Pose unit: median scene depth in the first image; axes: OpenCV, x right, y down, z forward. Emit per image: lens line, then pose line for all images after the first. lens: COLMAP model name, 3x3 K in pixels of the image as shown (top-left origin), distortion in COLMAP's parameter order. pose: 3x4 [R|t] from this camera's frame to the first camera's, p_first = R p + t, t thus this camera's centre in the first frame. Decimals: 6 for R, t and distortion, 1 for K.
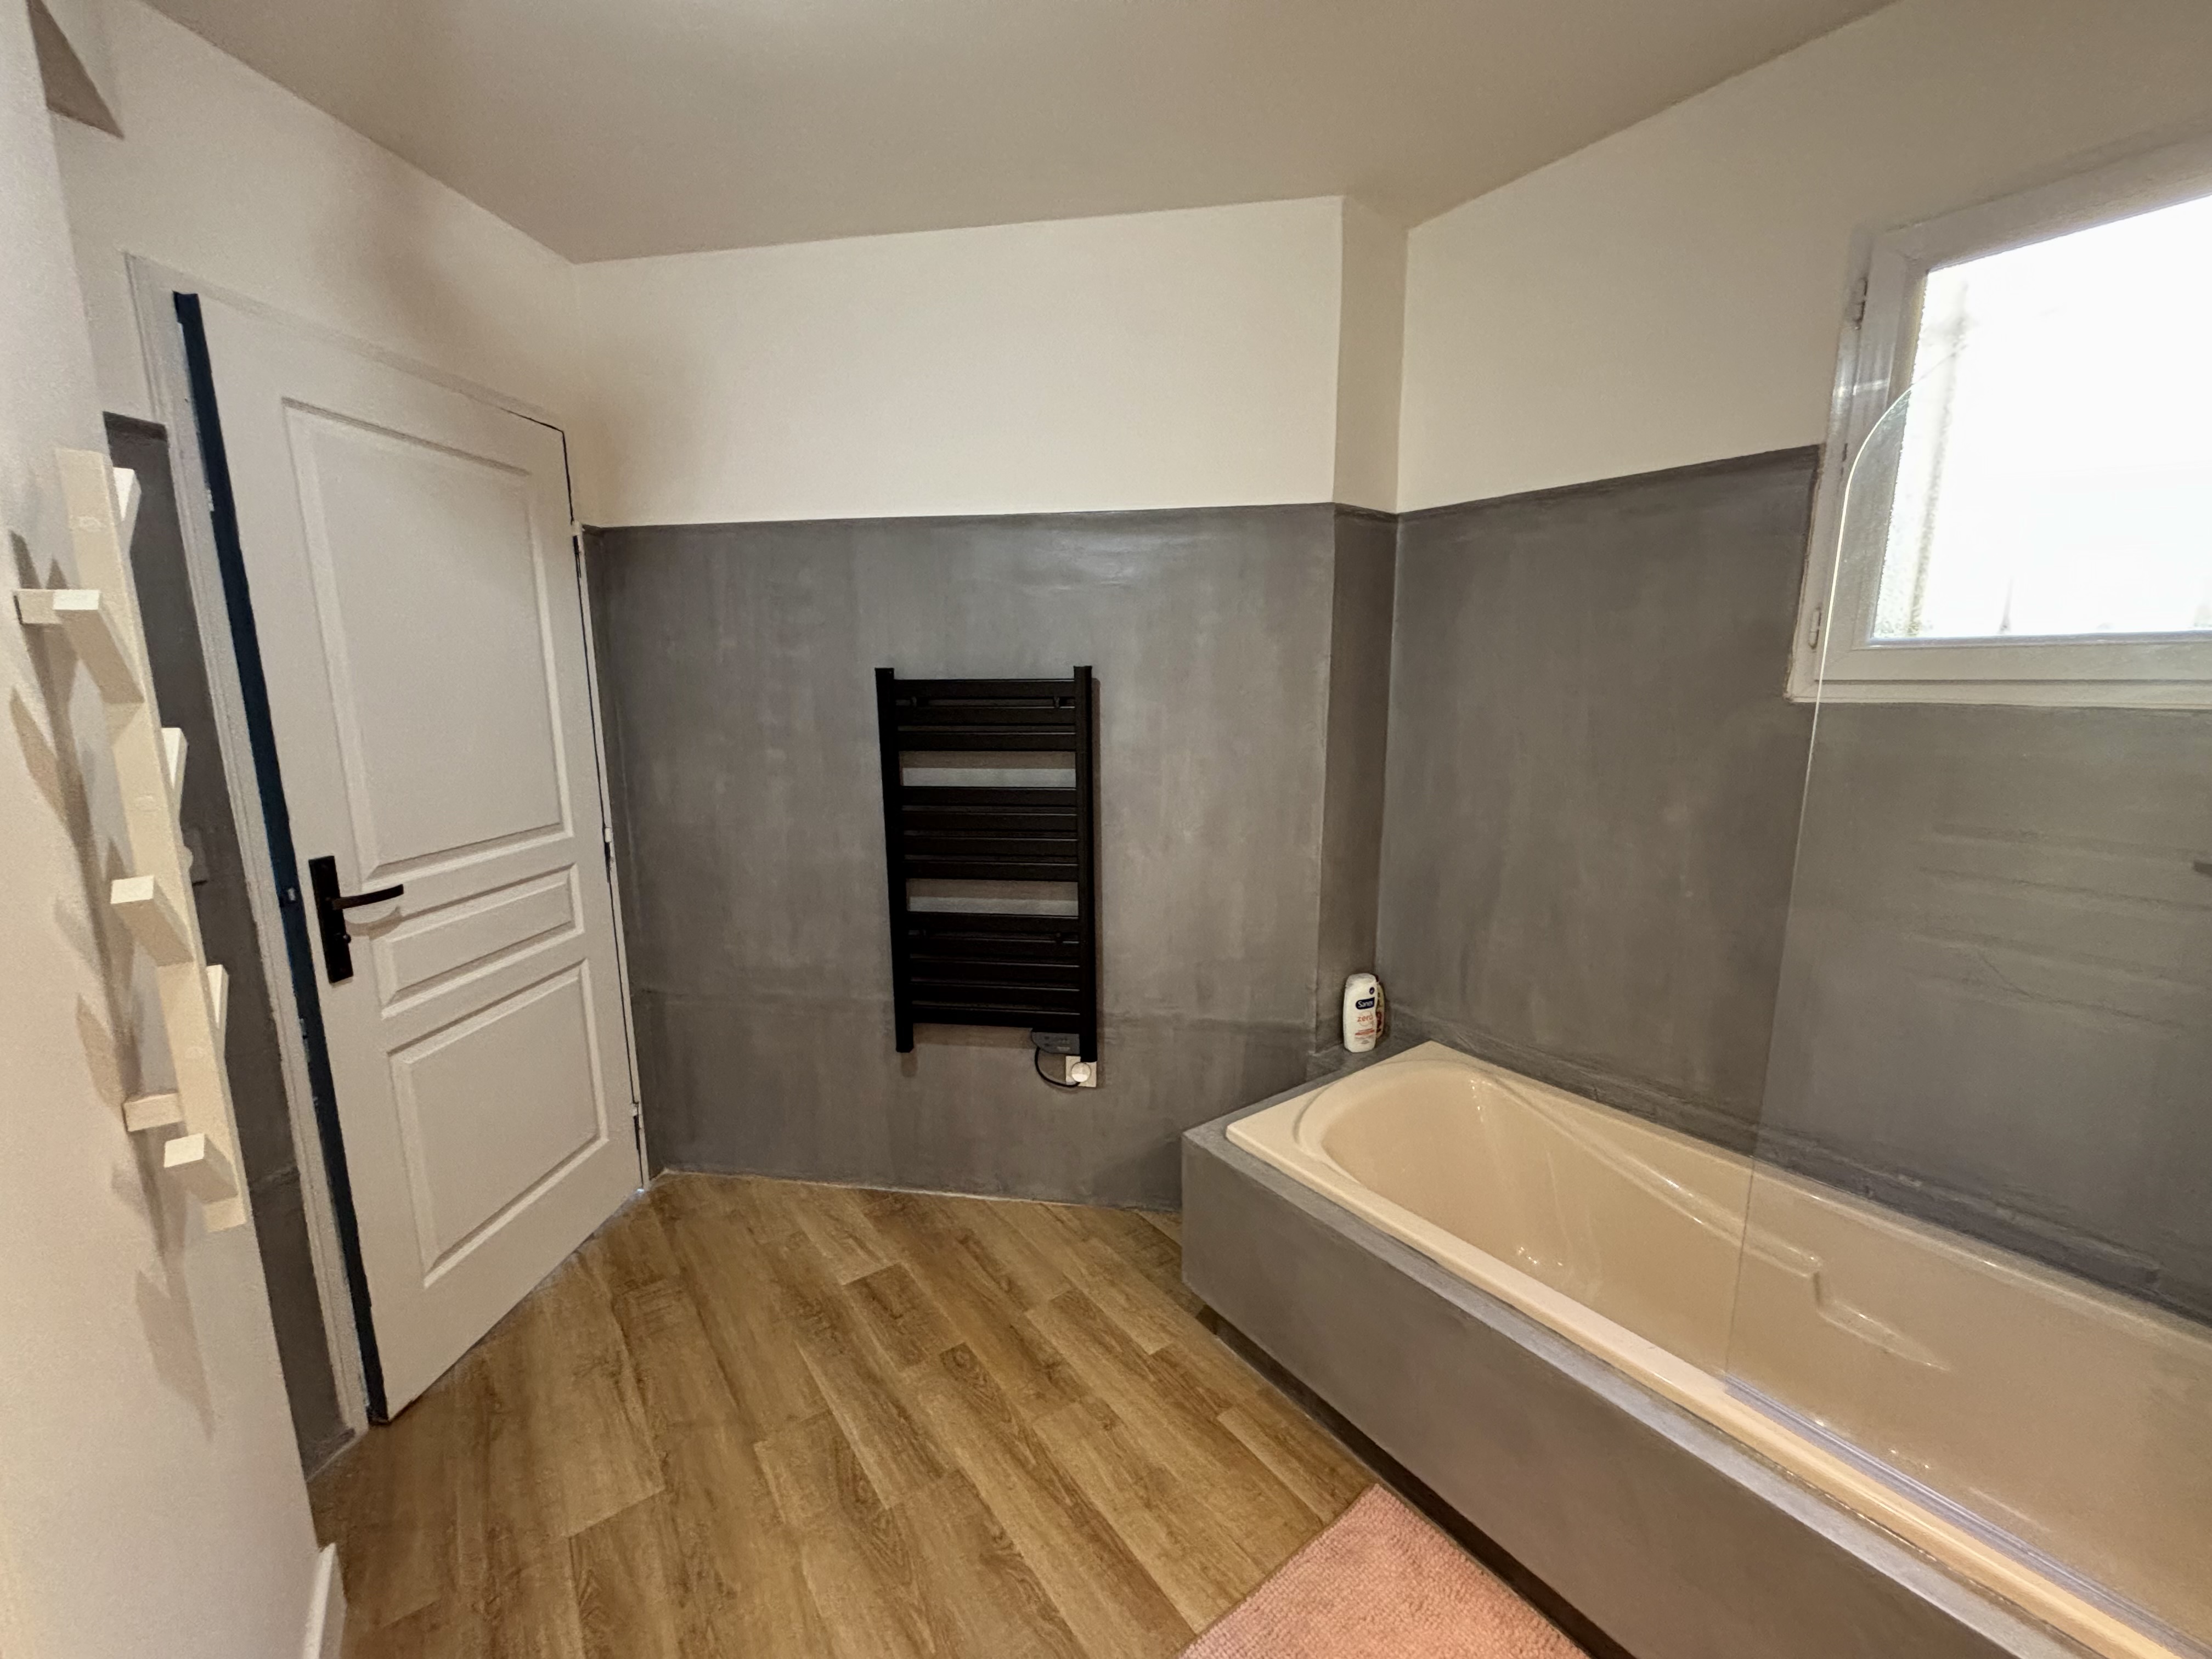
lens RADIAL K [[885.2, 0, 1080.4], [0, 885.2, 835.1], [0, 0, 1]] dist [0.076451, 0.000107]
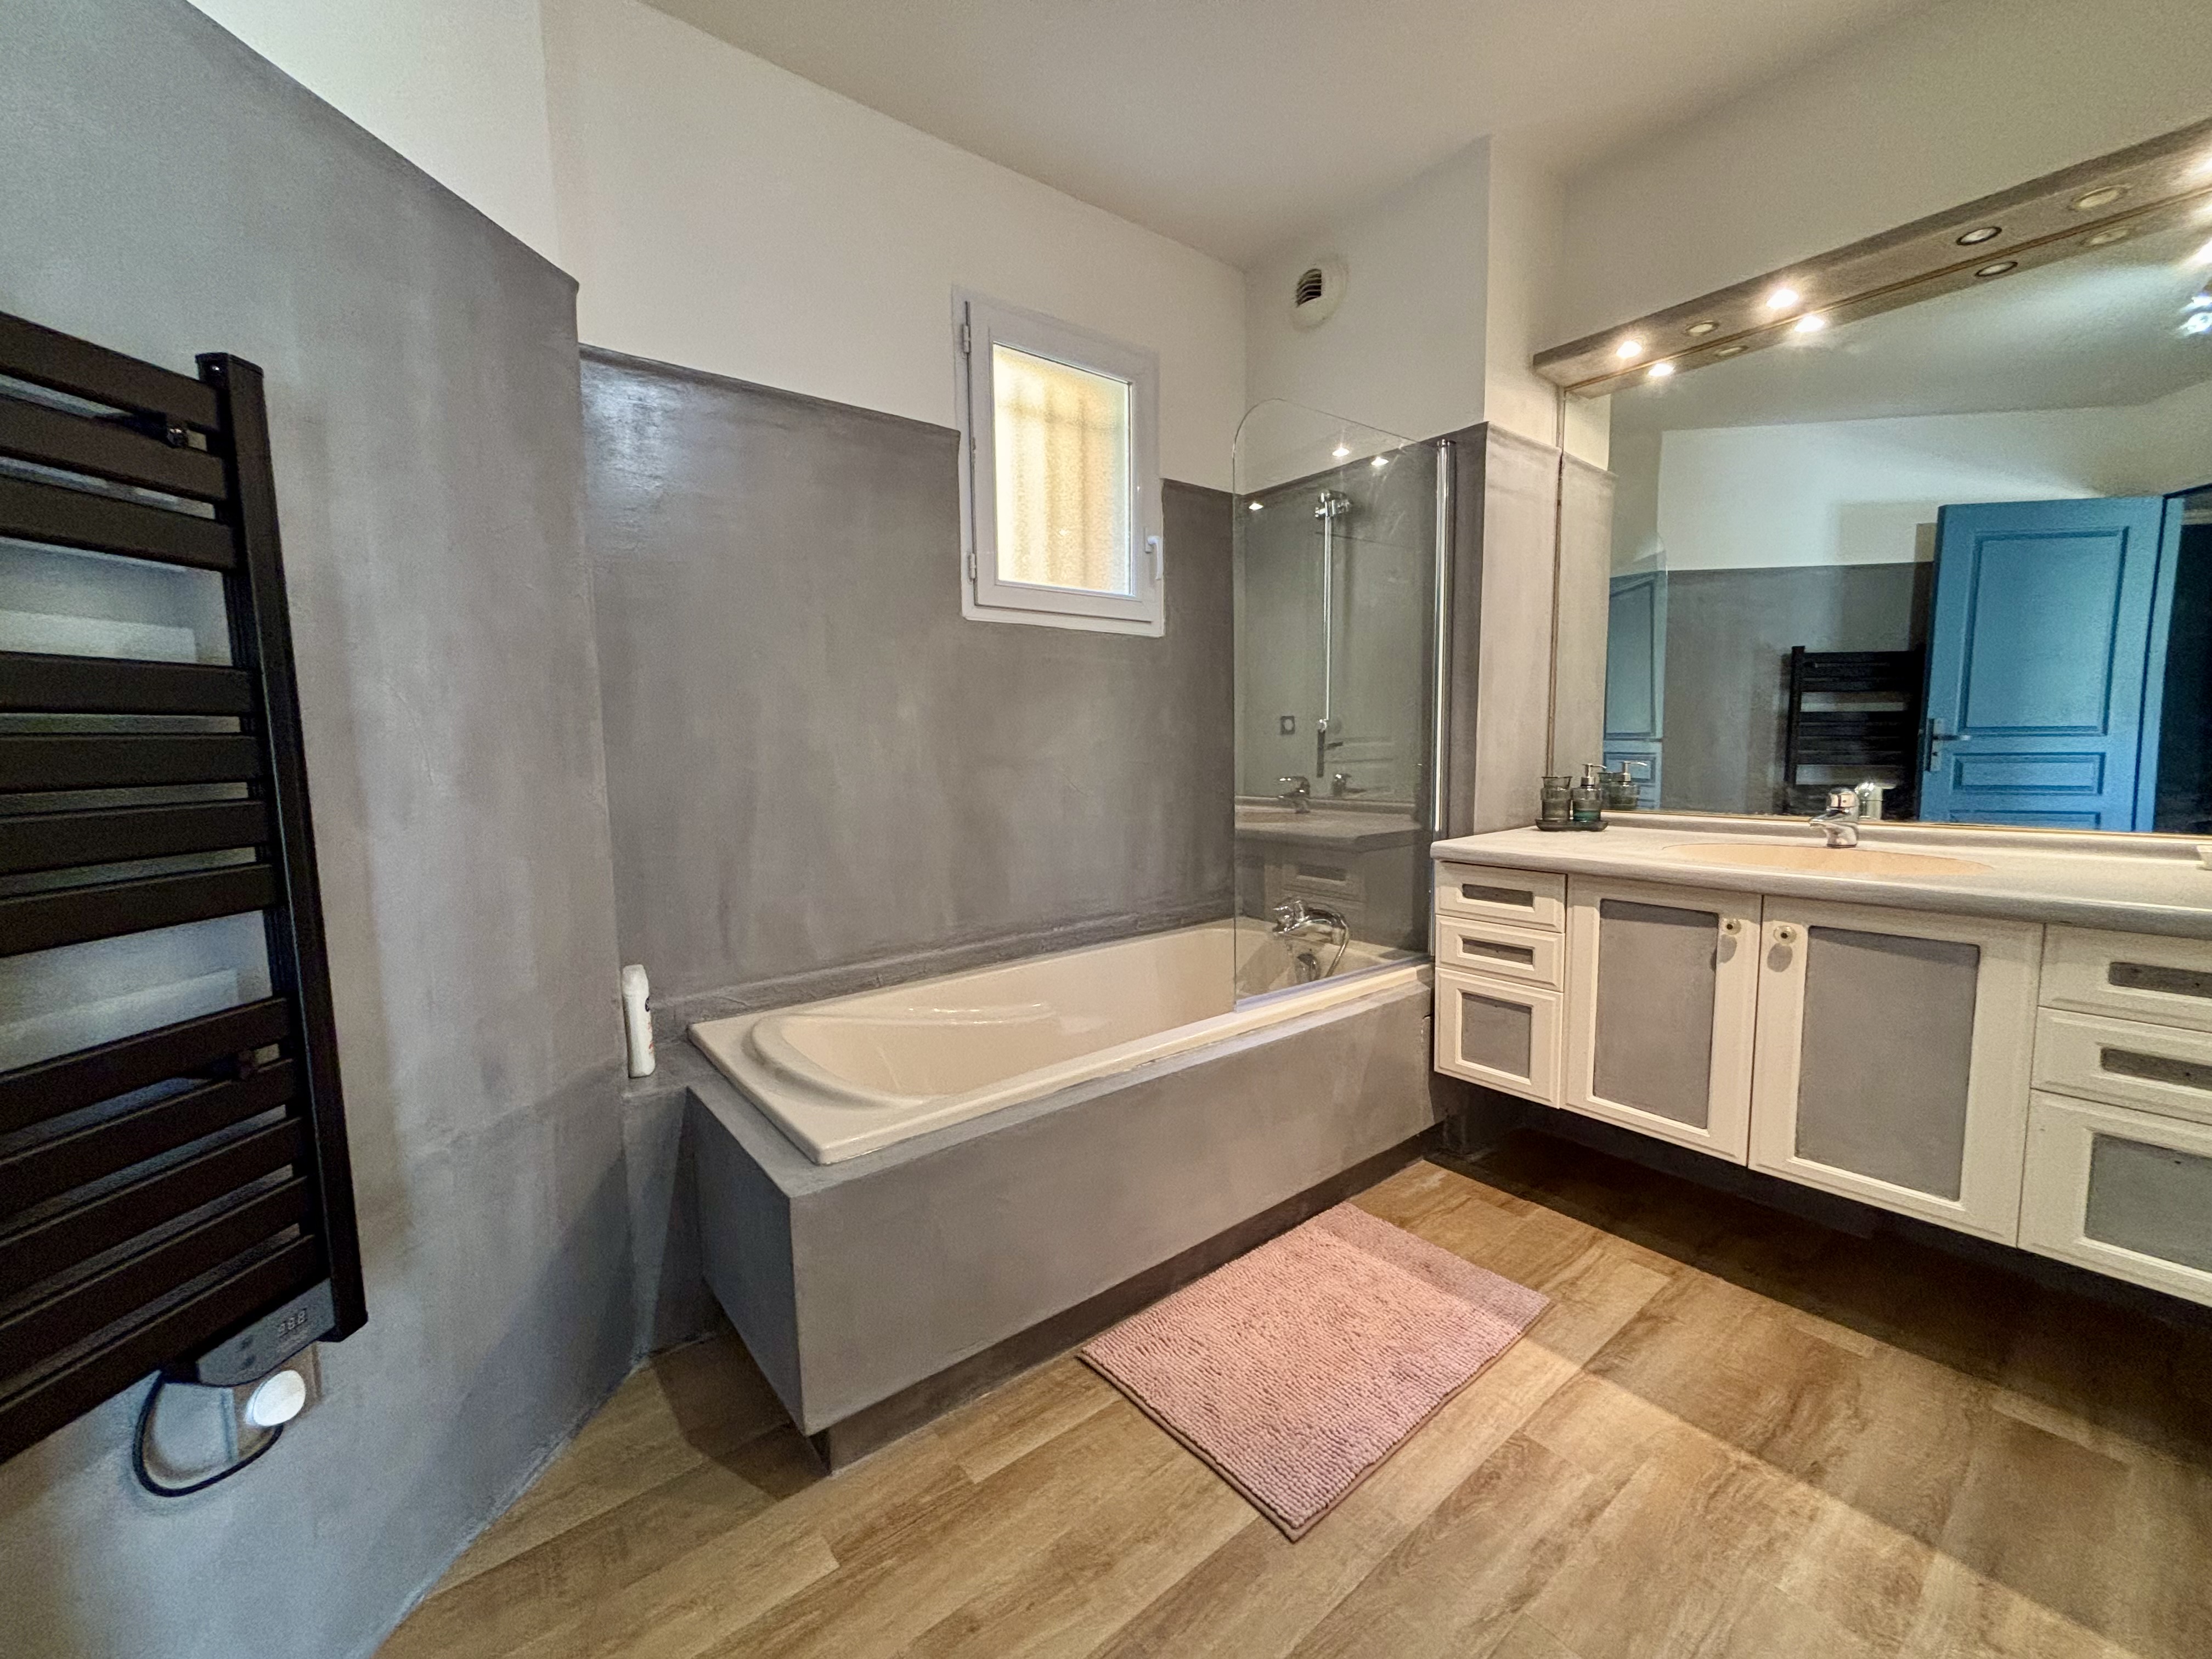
lens RADIAL K [[893.7, 0, 1110.7], [0, 893.7, 830.8], [0, 0, 1]] dist [-0.000254, 0.002249]
pose [[-0.034650, -0.090955, 0.995252, -0.518220], [0.187349, 0.977604, 0.095865, 0.066198], [-0.981682, 0.189781, -0.016834, 0.782962]]
